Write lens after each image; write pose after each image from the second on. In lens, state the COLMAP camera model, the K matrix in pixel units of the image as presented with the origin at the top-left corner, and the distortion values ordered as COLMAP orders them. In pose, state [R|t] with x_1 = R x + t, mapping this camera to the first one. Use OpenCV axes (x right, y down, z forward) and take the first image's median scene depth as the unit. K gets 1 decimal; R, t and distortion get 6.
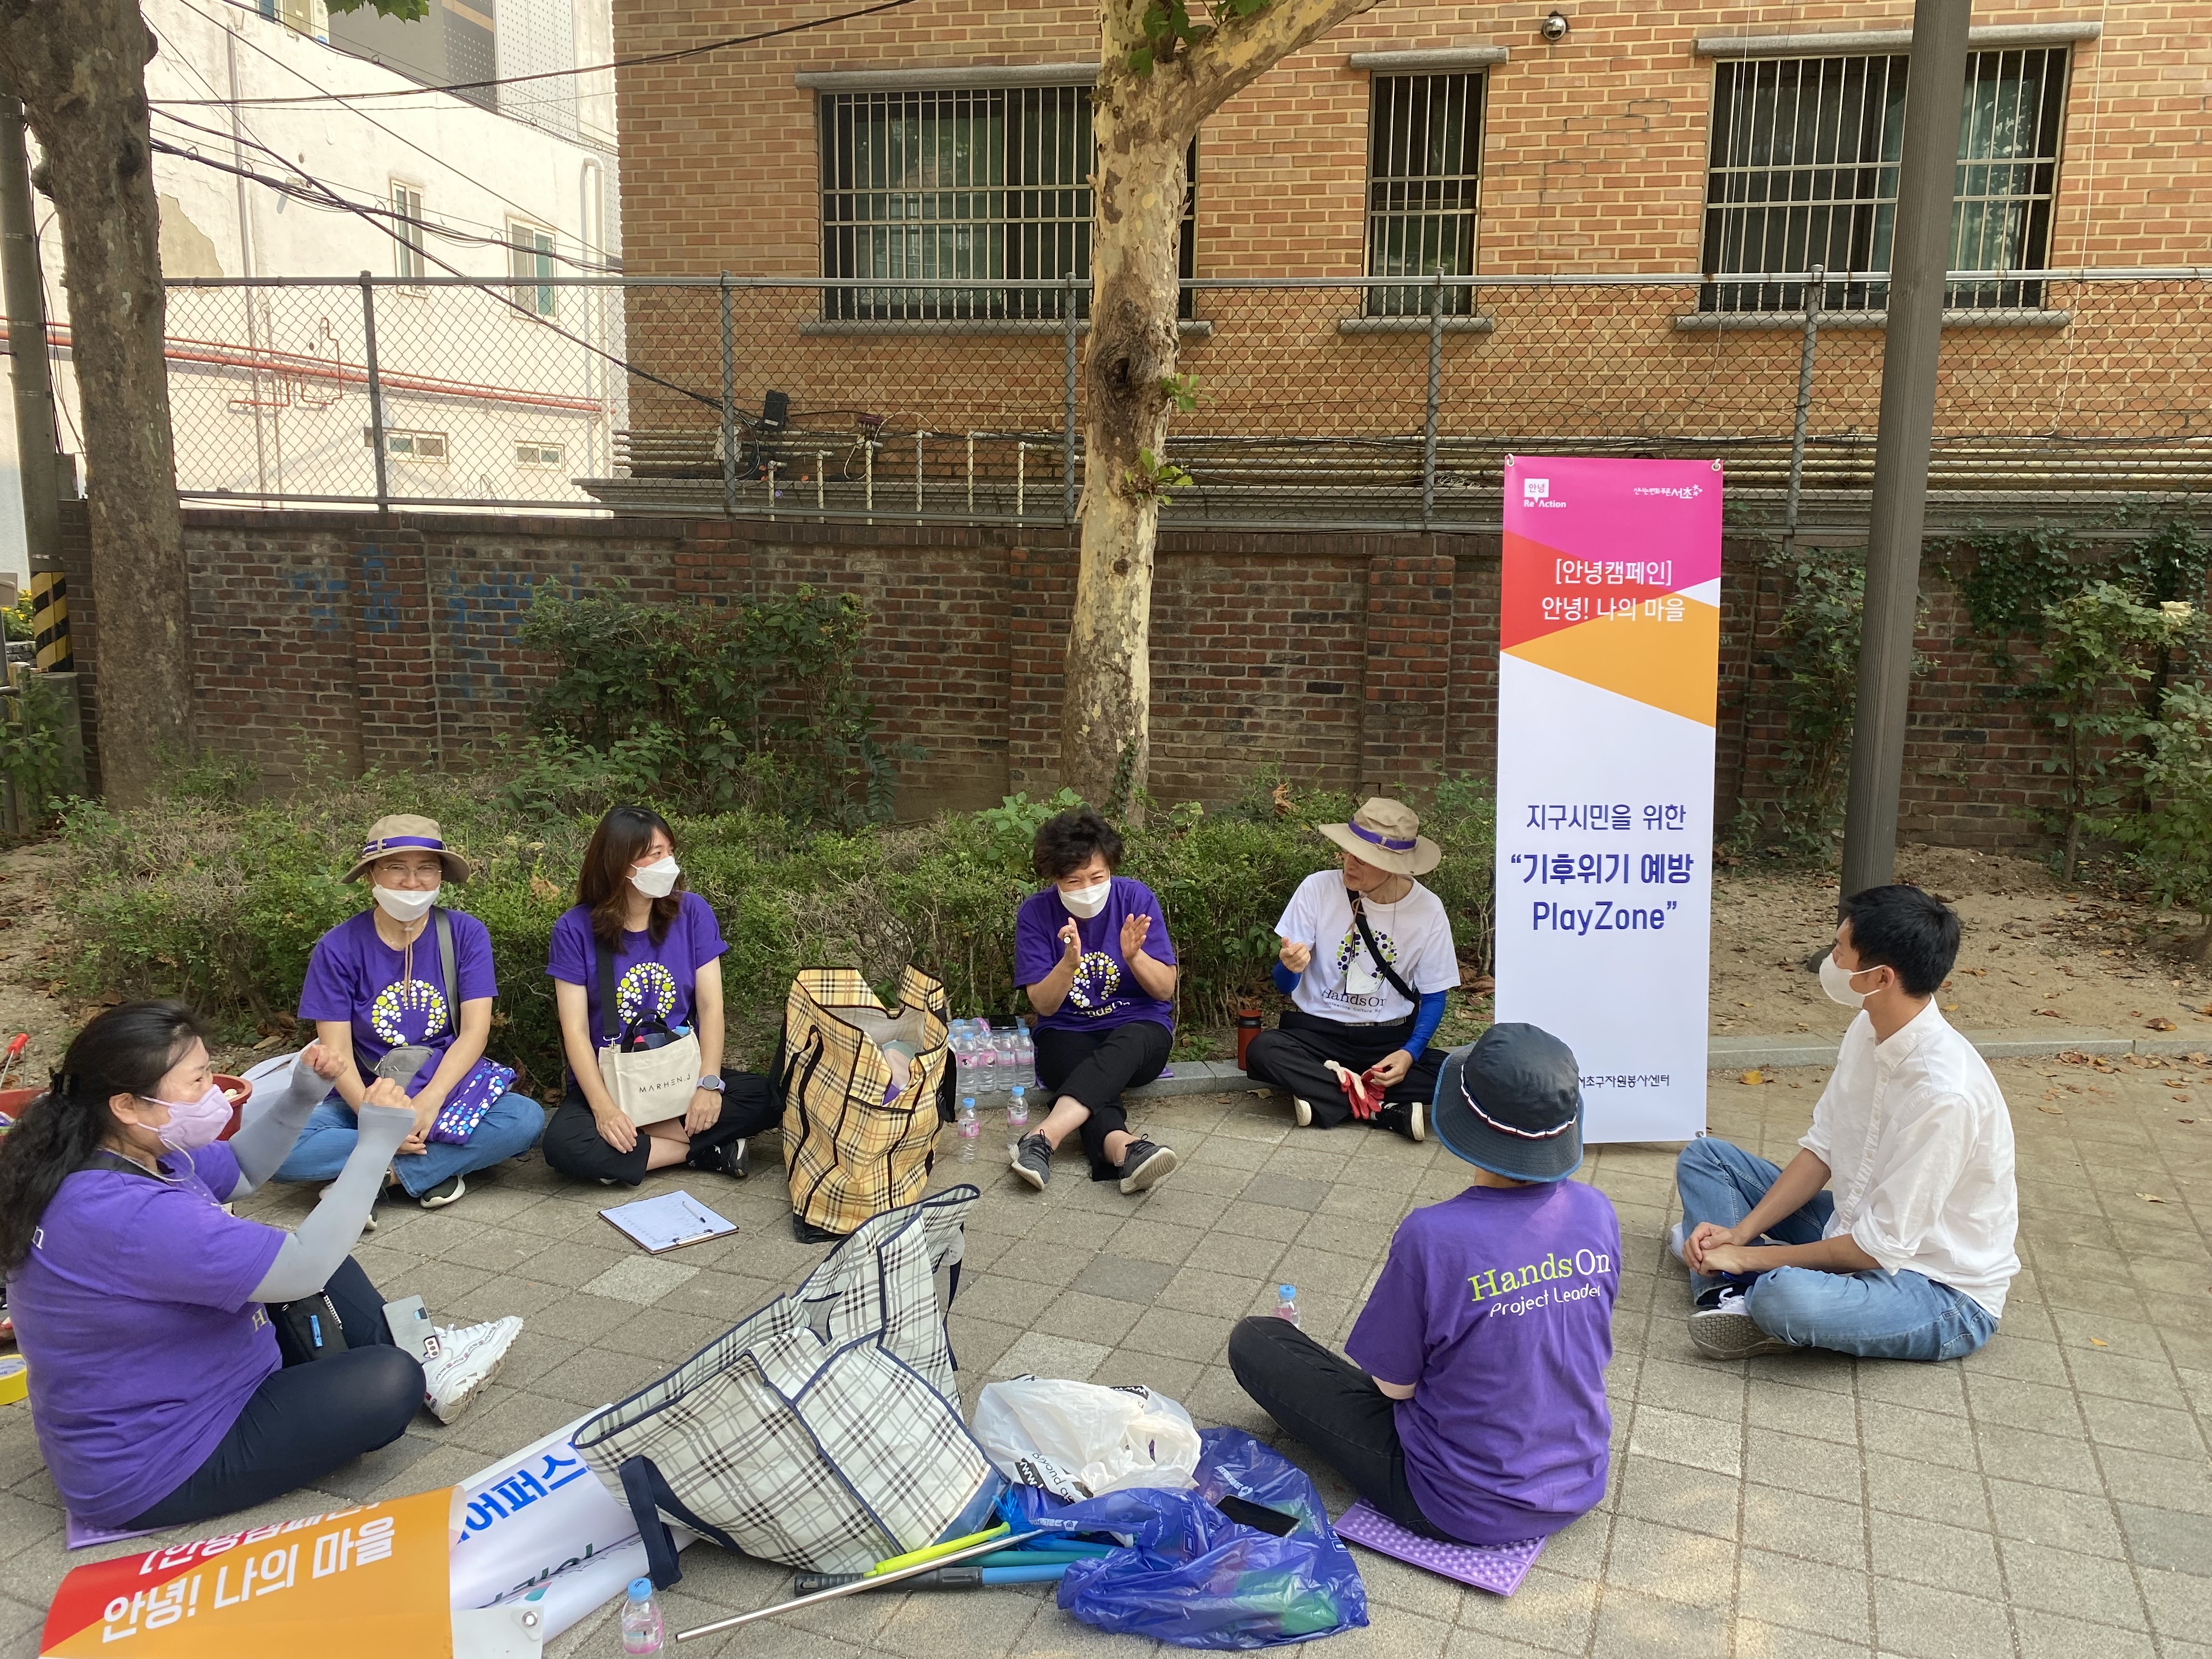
lens RADIAL K [[1680.1, 0, 1111.0], [0, 1680.1, 840.1], [0, 0, 1]] dist [0.040865, -0.042379]
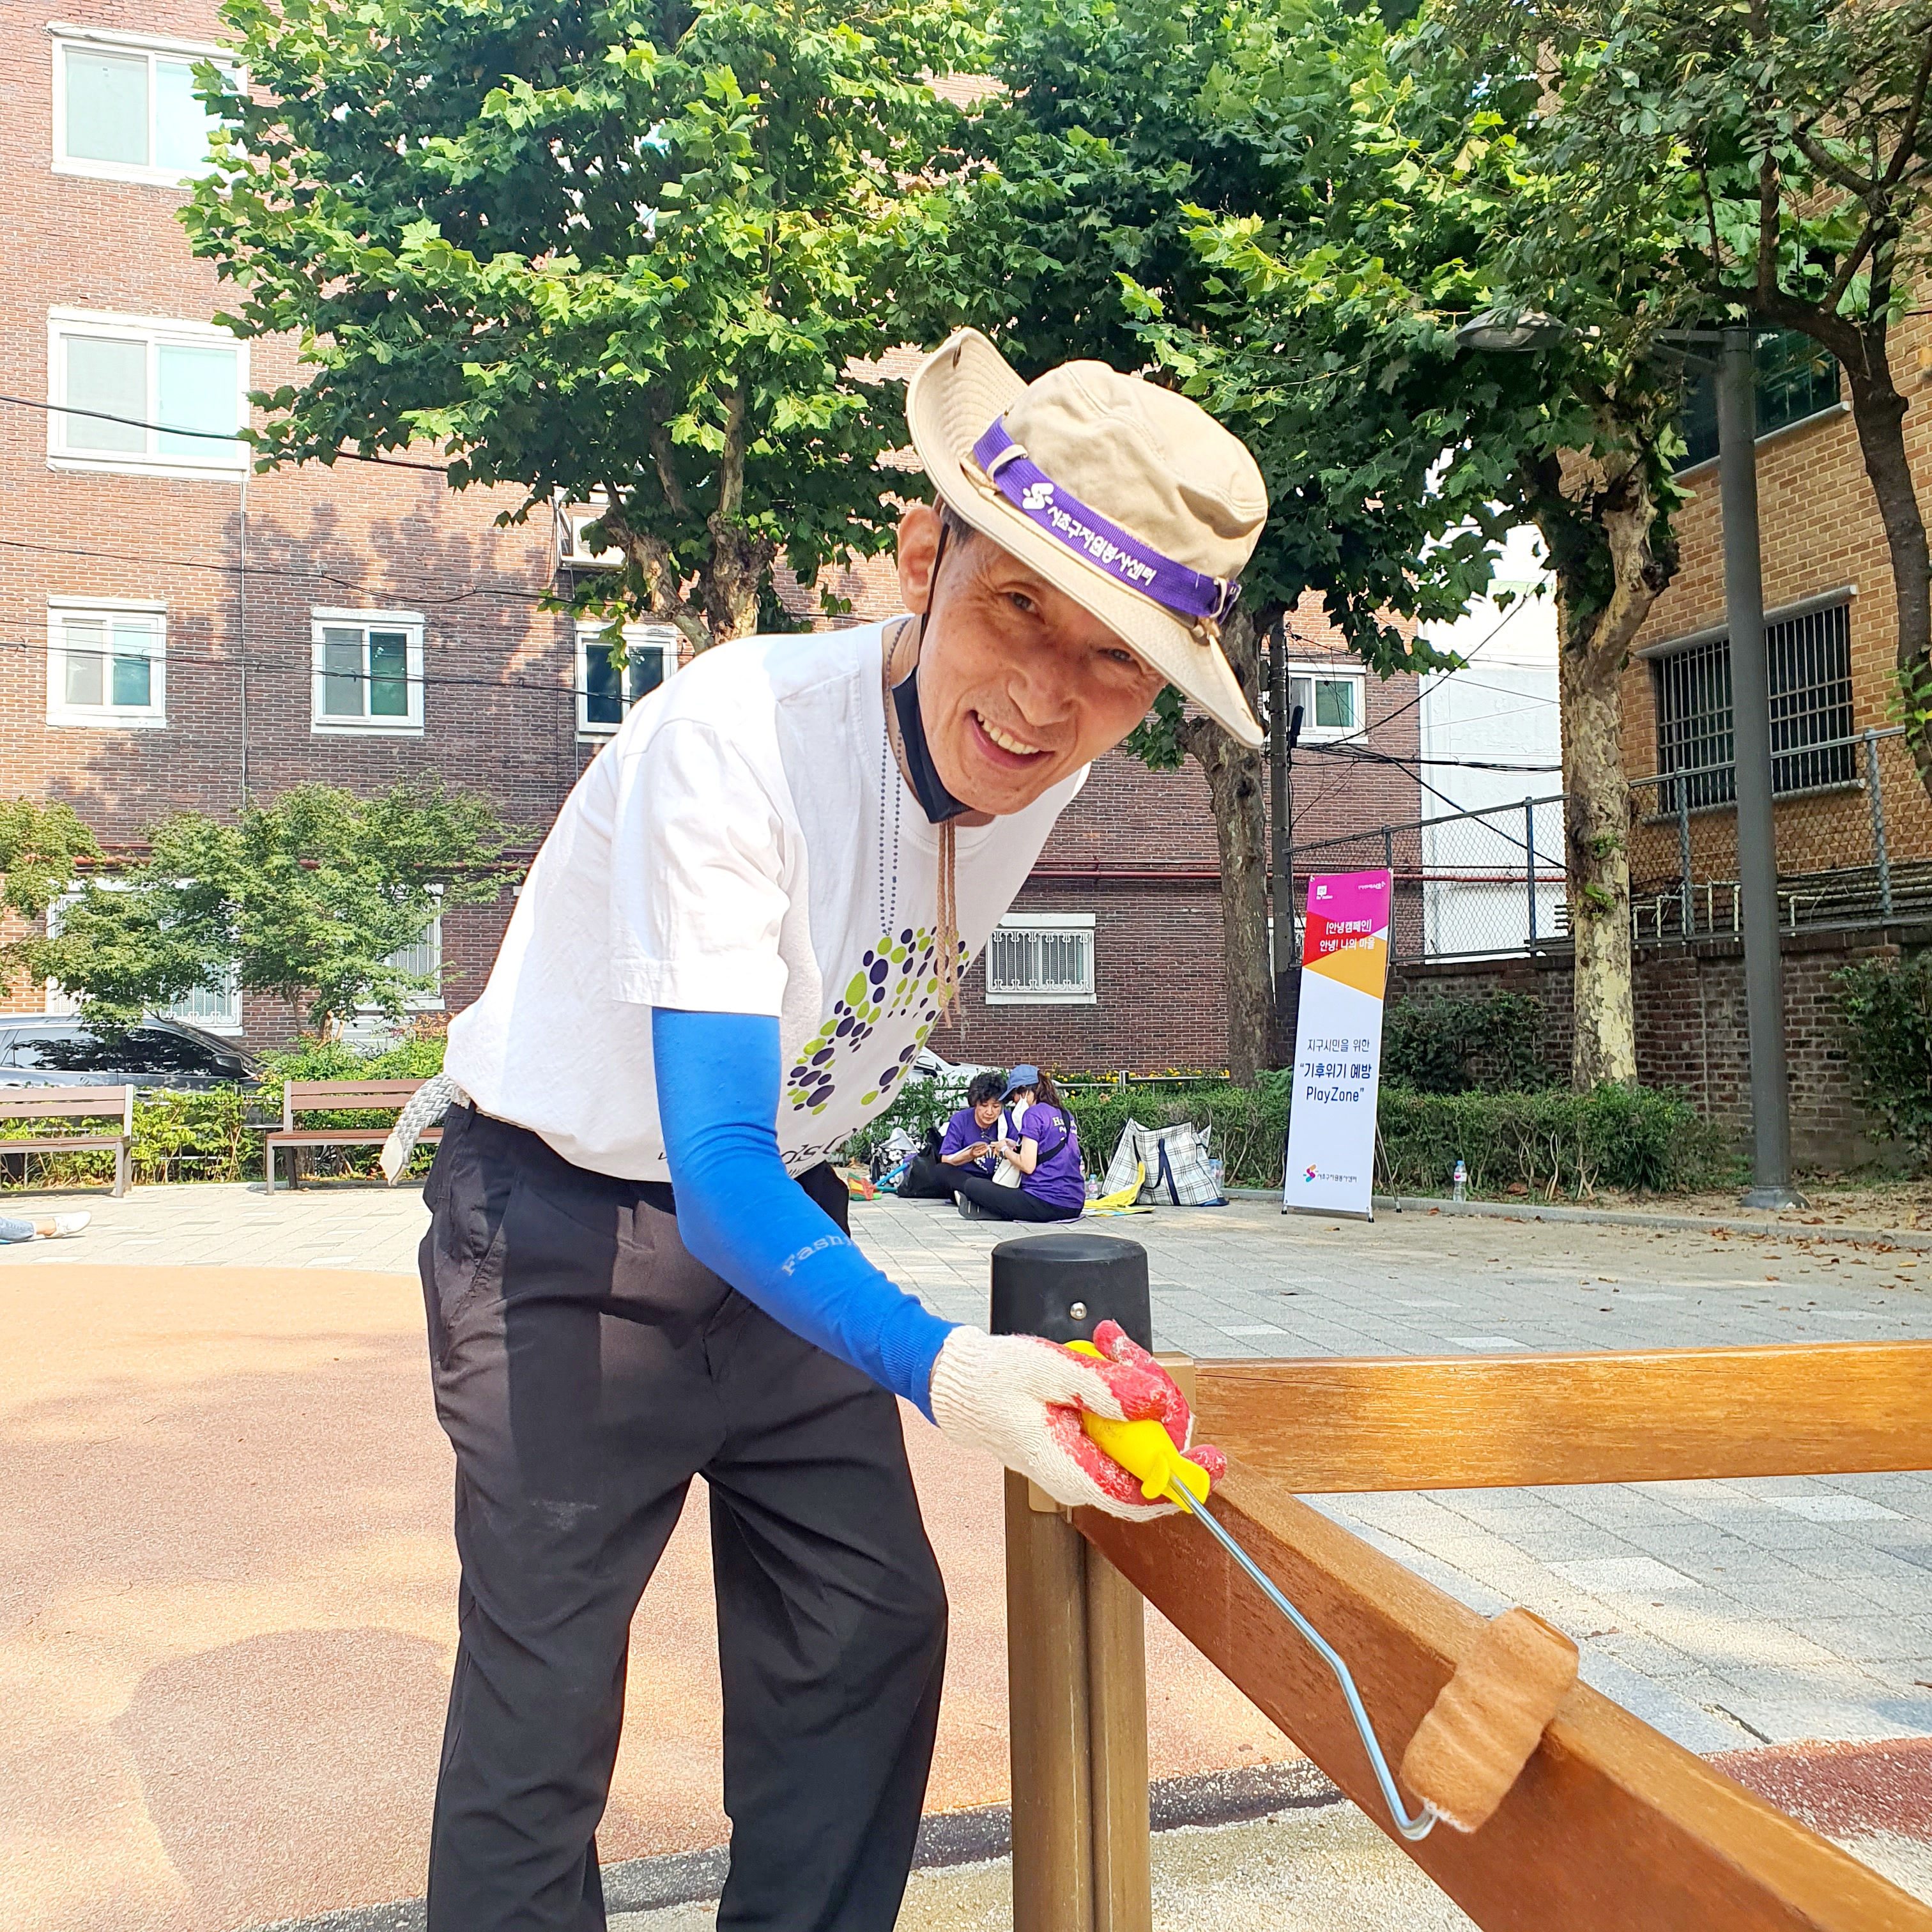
lens RADIAL K [[2038.1, 0, 955.5], [0, 2038.1, 954.9], [0, 0, 1]] dist [0.013850, 0.000000]
pose [[0.485780, -0.064121, -0.871726, 1.132278], [-0.147282, 0.977041, -0.153942, 0.166245], [0.861584, 0.203171, 0.465183, -0.283888]]
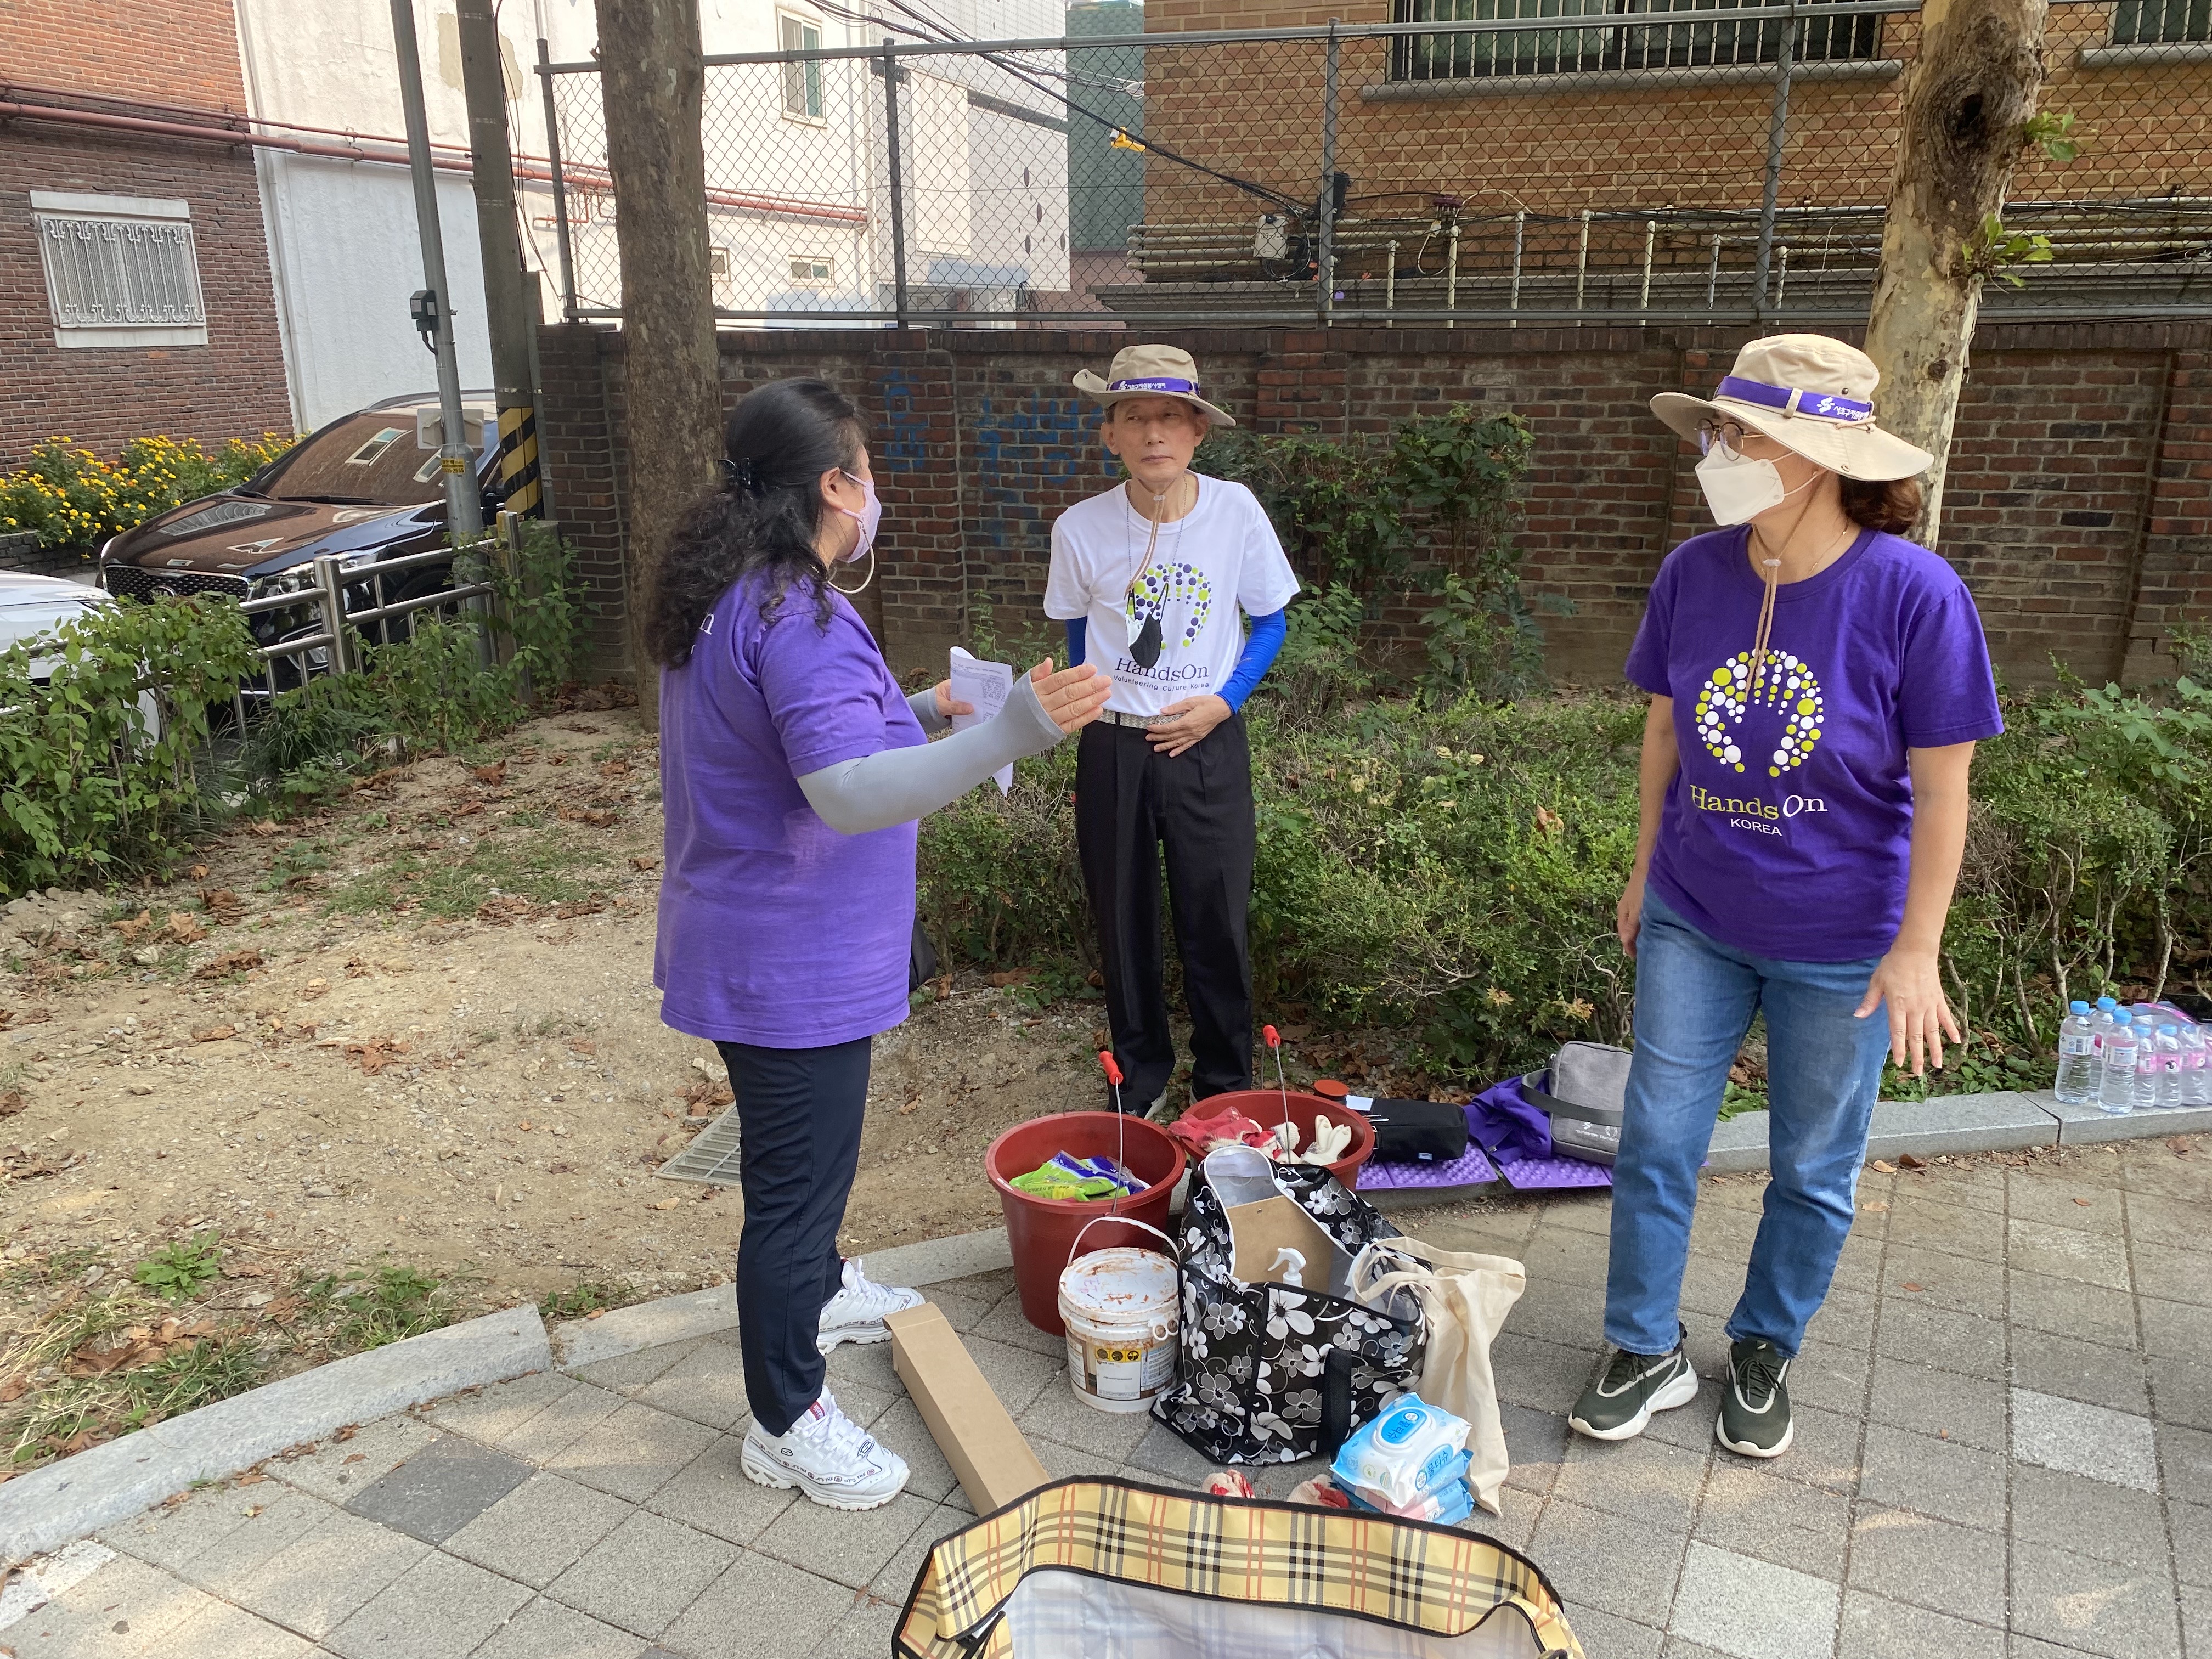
lens RADIAL K [[1680.1, 0, 1095.3], [0, 1680.1, 820.5], [0, 0, 1]] dist [0.040865, -0.042379]
pose [[0.995992, 0.001716, -0.089428, -0.272043], [0.006762, 0.995511, 0.094406, -0.026334], [0.089189, -0.094632, 0.991509, 0.137124]]
